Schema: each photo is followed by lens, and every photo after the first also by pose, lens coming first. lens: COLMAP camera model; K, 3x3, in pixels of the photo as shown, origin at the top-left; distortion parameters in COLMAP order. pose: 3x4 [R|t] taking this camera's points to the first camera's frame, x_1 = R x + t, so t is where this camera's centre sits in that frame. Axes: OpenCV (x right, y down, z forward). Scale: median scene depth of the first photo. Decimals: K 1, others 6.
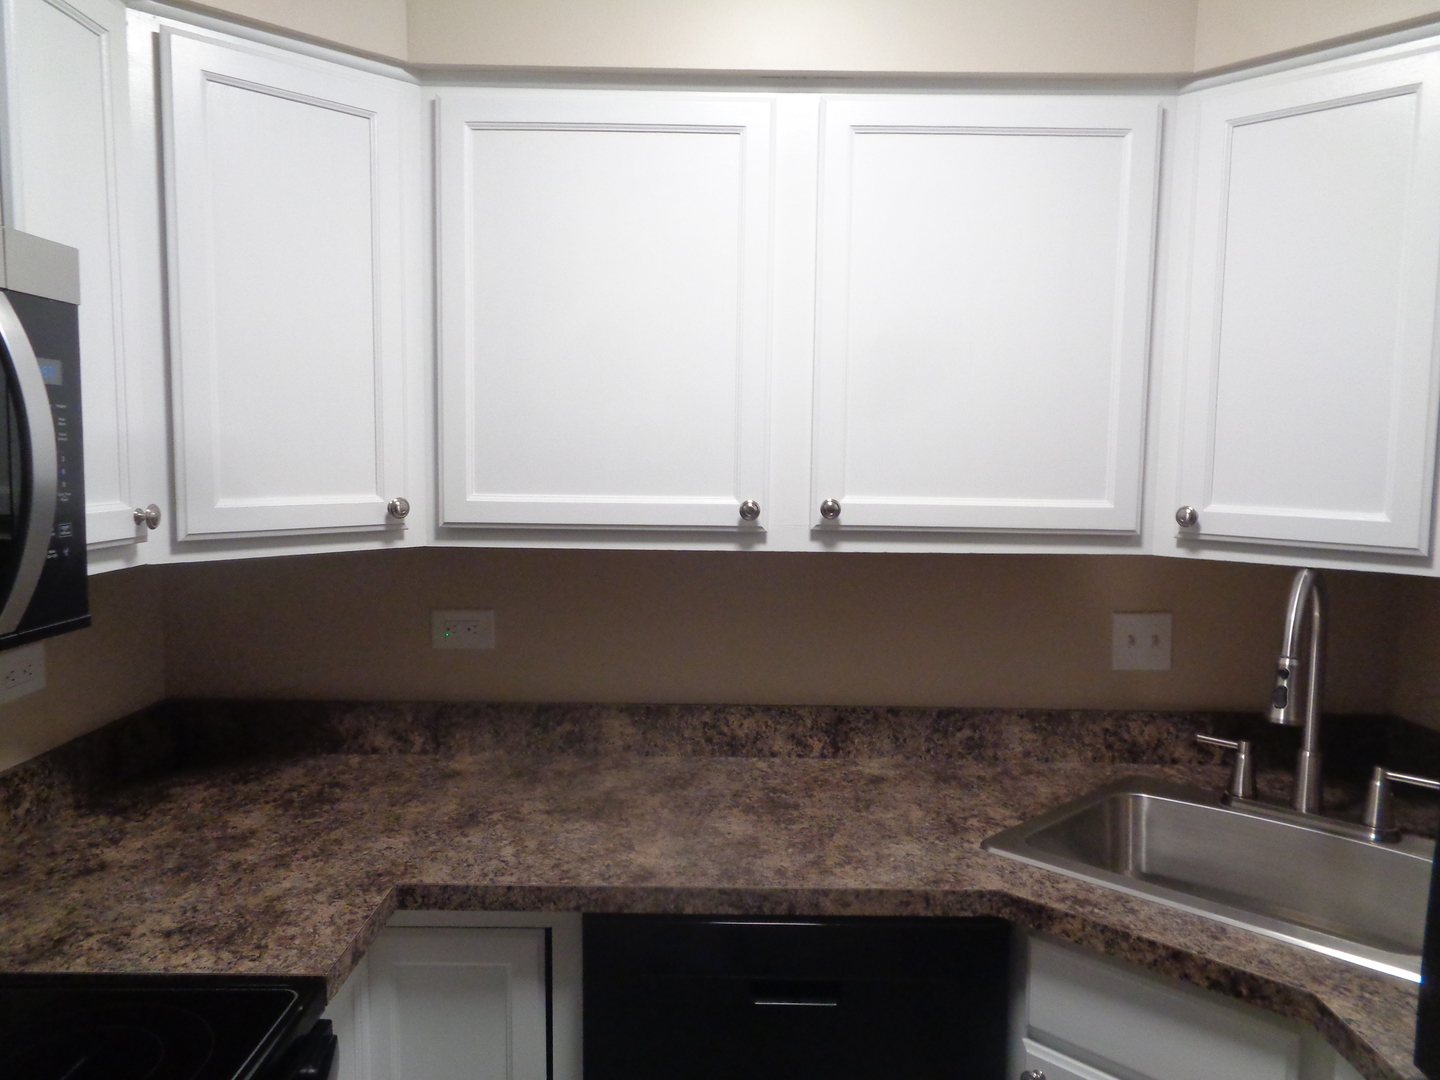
lens RADIAL K [[1103.2, 0, 722.0], [0, 1103.2, 539.7], [0, 0, 1]] dist [0.010784, 0.008135]
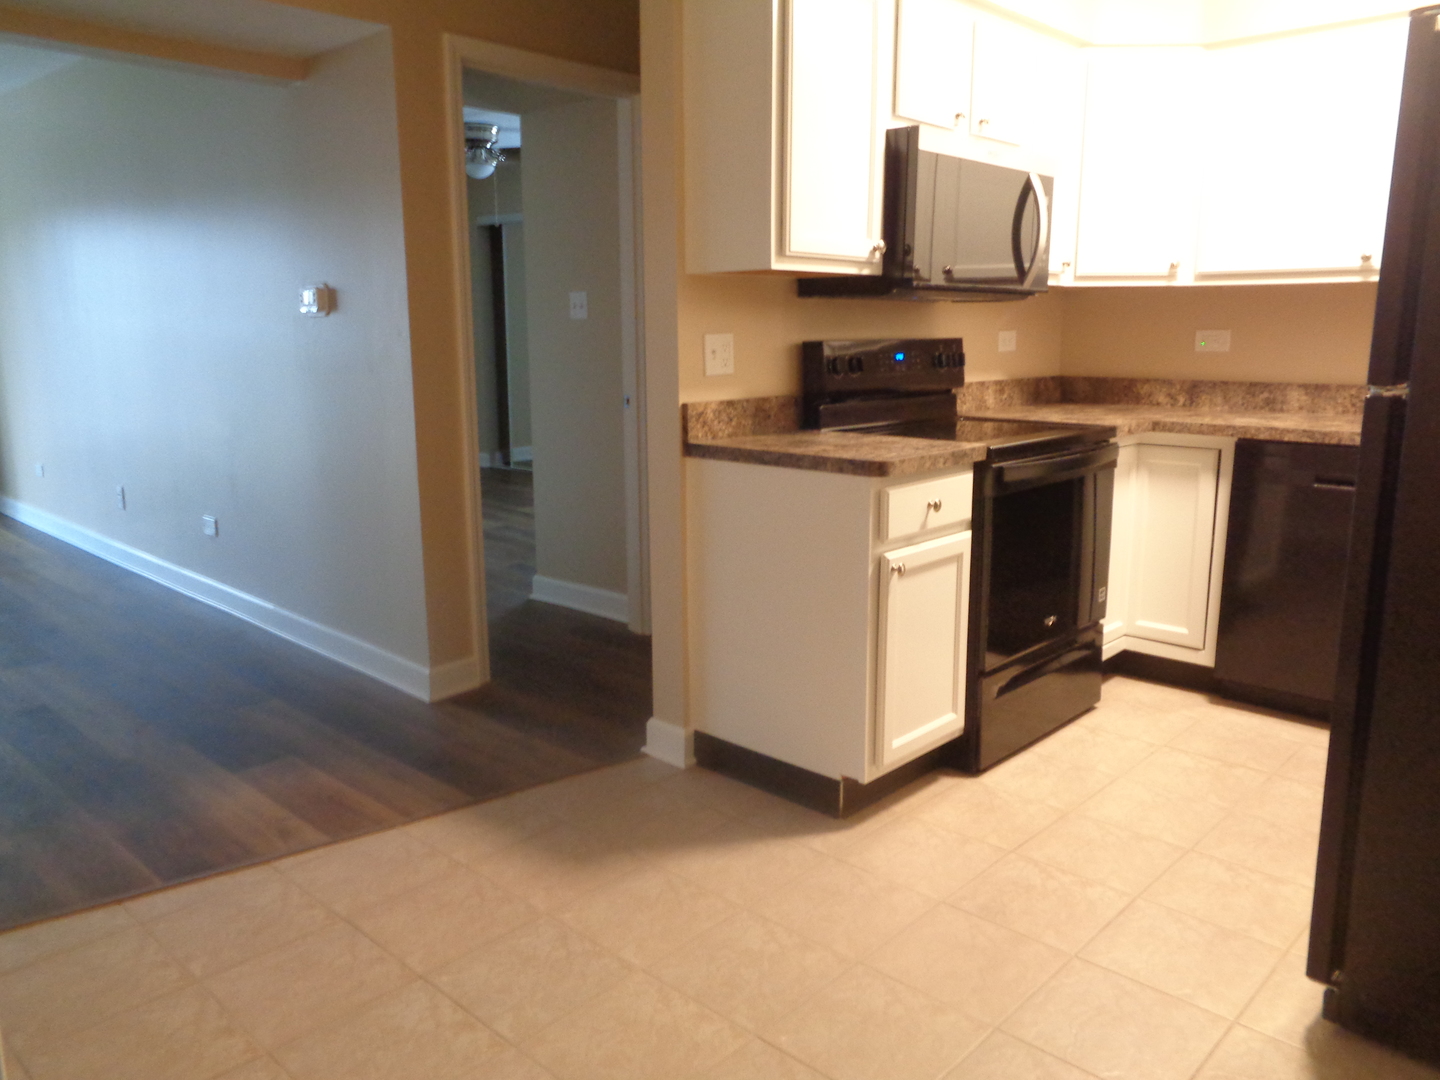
lens RADIAL K [[1103.2, 0, 700.9], [0, 1103.2, 534.0], [0, 0, 1]] dist [0.010784, 0.008135]
pose [[0.725813, 0.119876, -0.677366, 0.551464], [-0.052987, 0.991516, 0.118696, 0.282747], [0.685848, -0.050259, 0.726007, -1.203196]]
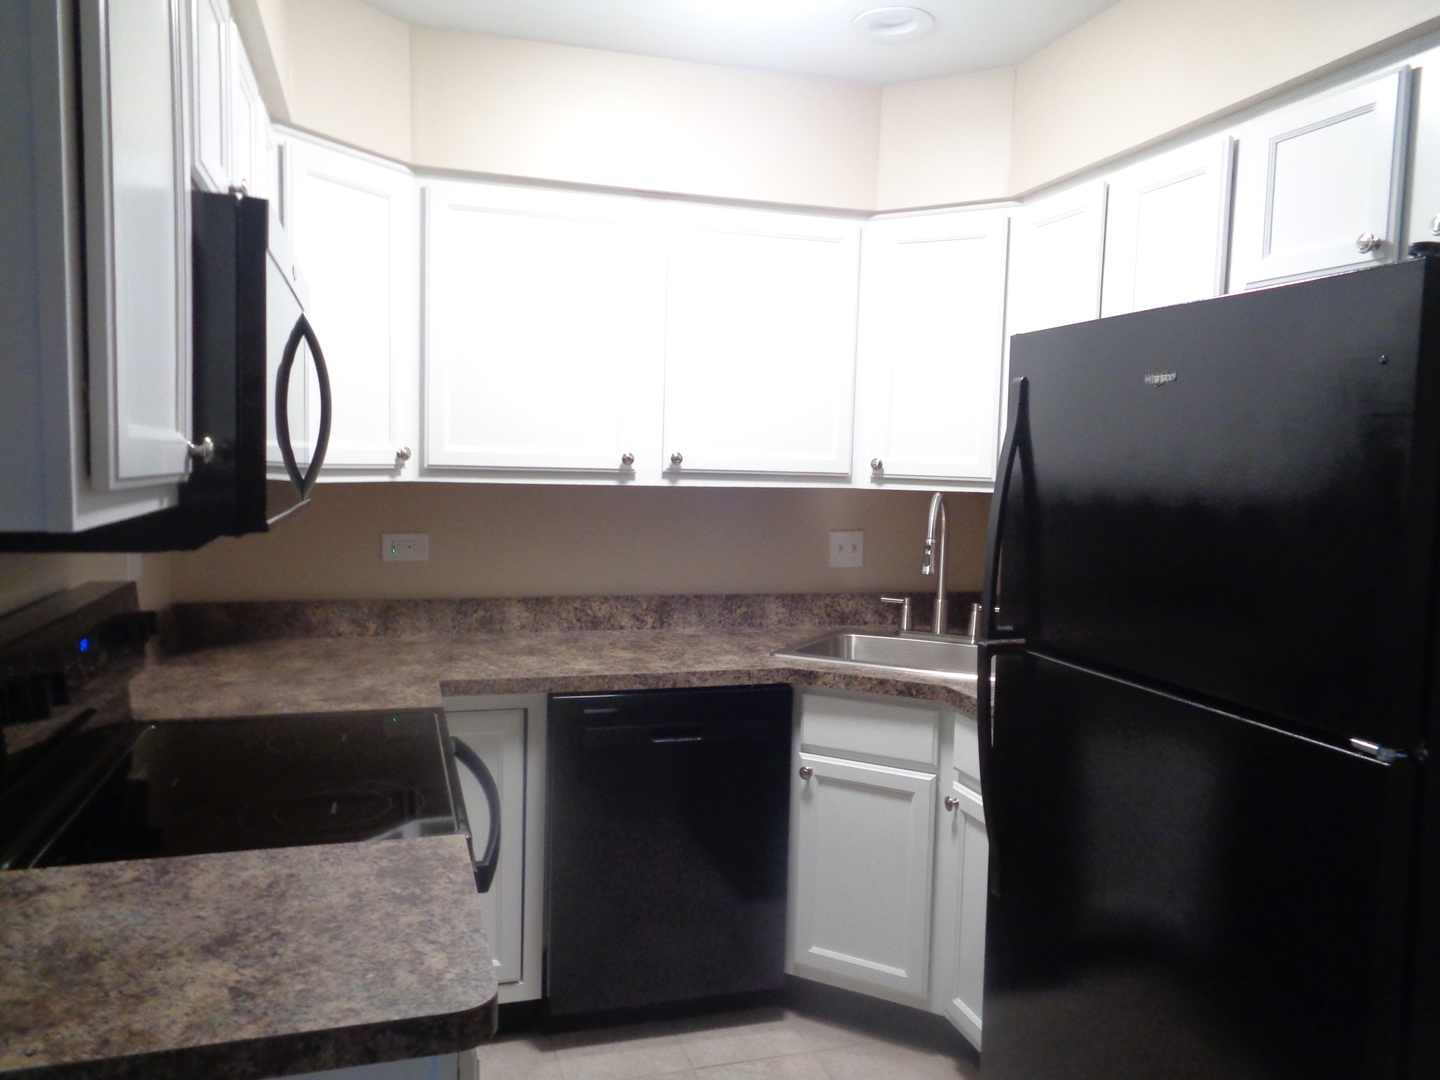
lens RADIAL K [[1103.2, 0, 725.3], [0, 1103.2, 540.1], [0, 0, 1]] dist [0.010784, 0.008135]
pose [[0.954471, -0.010115, 0.298132, -0.326005], [0.012082, 0.999916, -0.004755, 0.103428], [-0.298059, 0.008141, 0.954513, -0.586391]]
